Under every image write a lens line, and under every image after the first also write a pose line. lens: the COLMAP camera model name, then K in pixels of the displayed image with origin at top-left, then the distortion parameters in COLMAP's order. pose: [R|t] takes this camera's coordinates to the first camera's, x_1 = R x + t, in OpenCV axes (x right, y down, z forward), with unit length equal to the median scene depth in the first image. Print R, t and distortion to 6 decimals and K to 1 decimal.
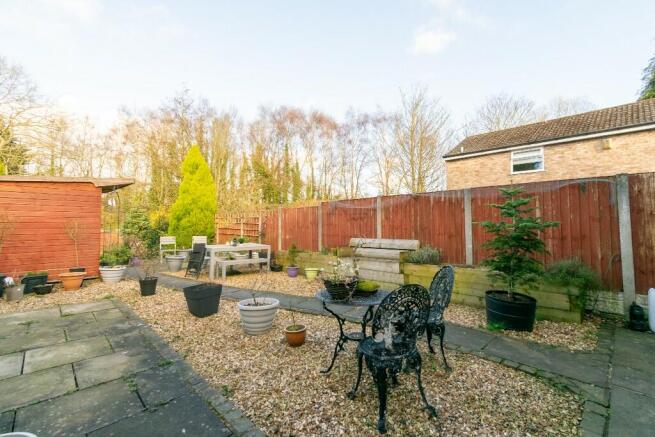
lens RADIAL K [[287.8, 0, 326.2], [0, 287.8, 217.5], [0, 0, 1]] dist [0.000152, -0.000044]
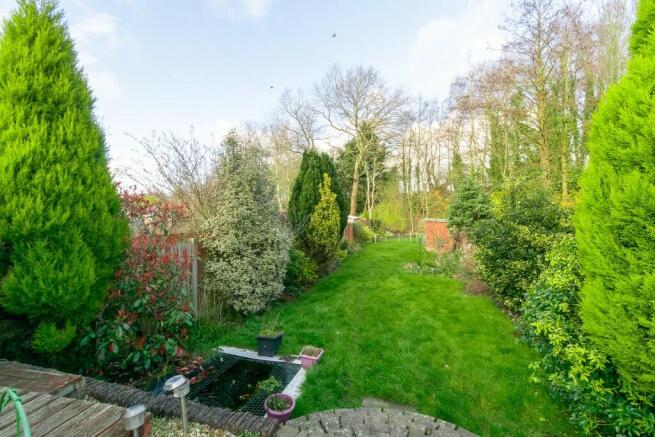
lens RADIAL K [[287.8, 0, 326.3], [0, 287.8, 218.3], [0, 0, 1]] dist [0.000152, -0.000044]
pose [[0.486780, 0.000509, -0.873525, -0.273563], [0.039445, 0.998967, 0.022564, 0.016557], [0.872634, -0.045440, 0.486257, 0.436682]]
